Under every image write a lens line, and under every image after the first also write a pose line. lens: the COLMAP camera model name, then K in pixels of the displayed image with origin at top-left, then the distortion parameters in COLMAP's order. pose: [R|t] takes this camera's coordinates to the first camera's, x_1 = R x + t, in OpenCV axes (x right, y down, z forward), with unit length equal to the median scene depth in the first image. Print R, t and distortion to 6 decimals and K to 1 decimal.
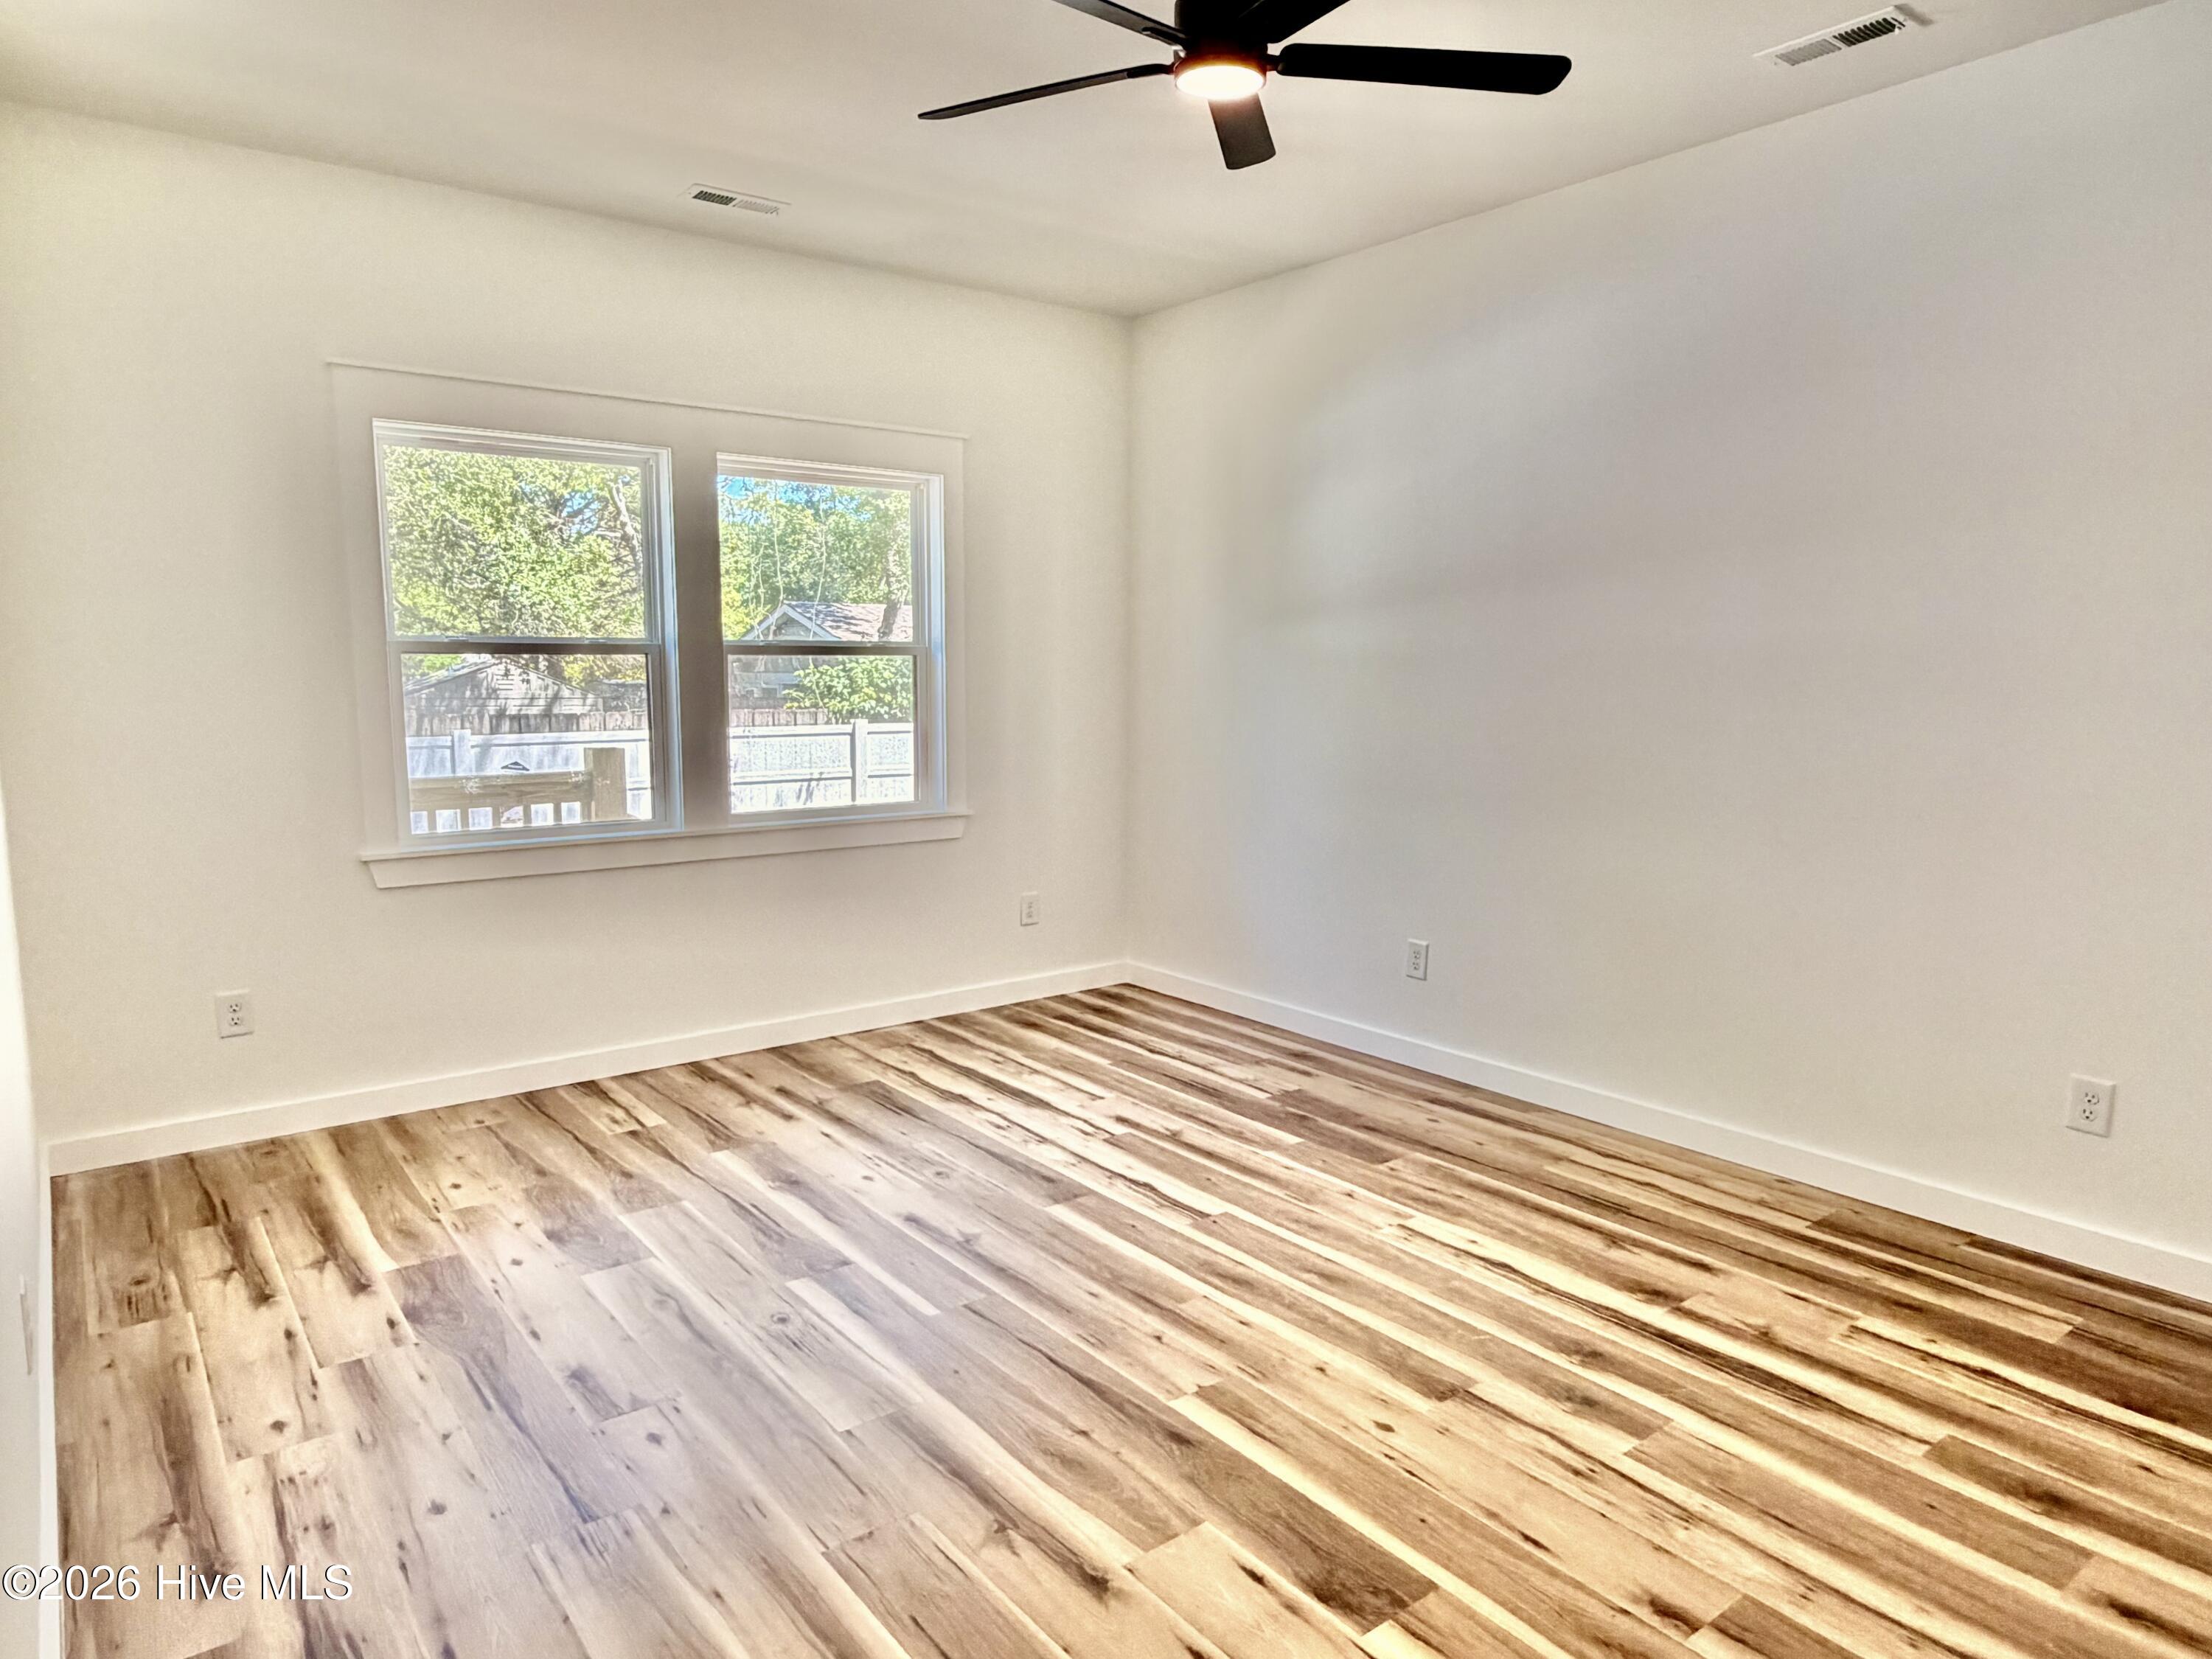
lens RADIAL K [[1378.6, 0, 1115.3], [0, 1378.6, 823.7], [0, 0, 1]] dist [0.003144, 0.002242]
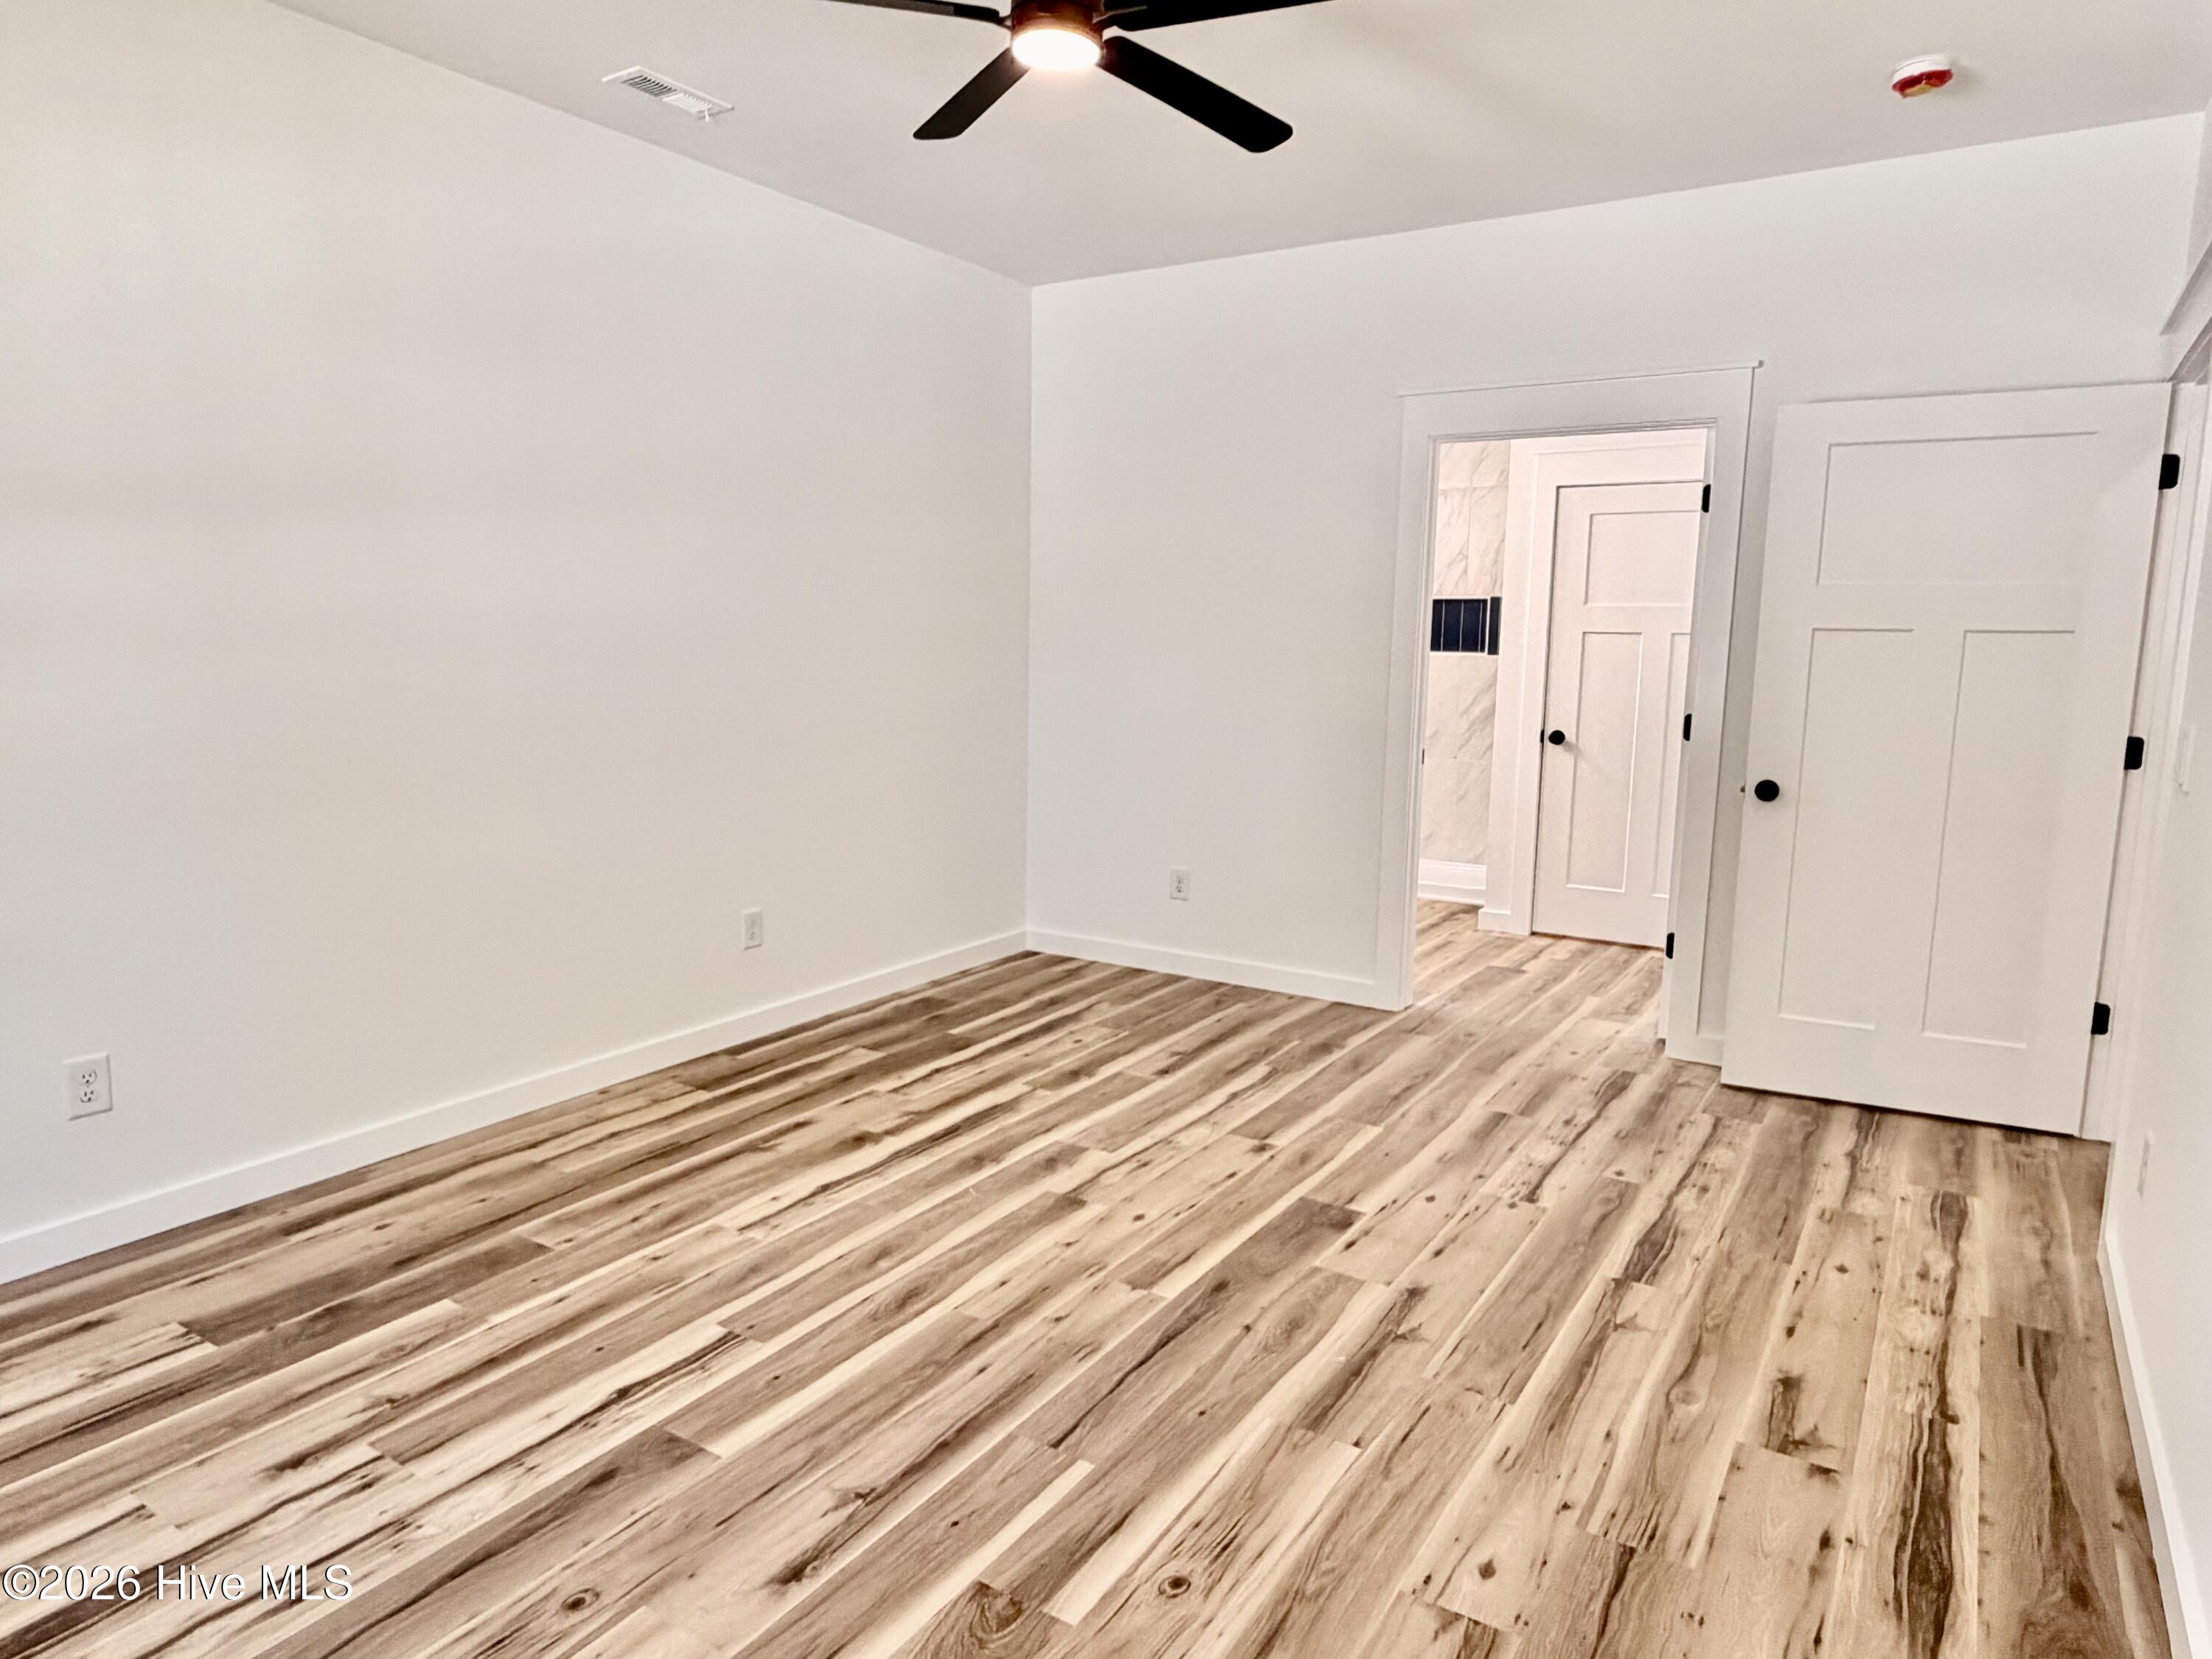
lens RADIAL K [[1378.6, 0, 1109.2], [0, 1378.6, 837.0], [0, 0, 1]] dist [0.003144, 0.002242]
pose [[-0.340007, -0.147275, 0.928819, -0.766434], [0.096353, 0.977008, 0.190187, -0.130297], [-0.935474, 0.154160, -0.317999, 1.122470]]
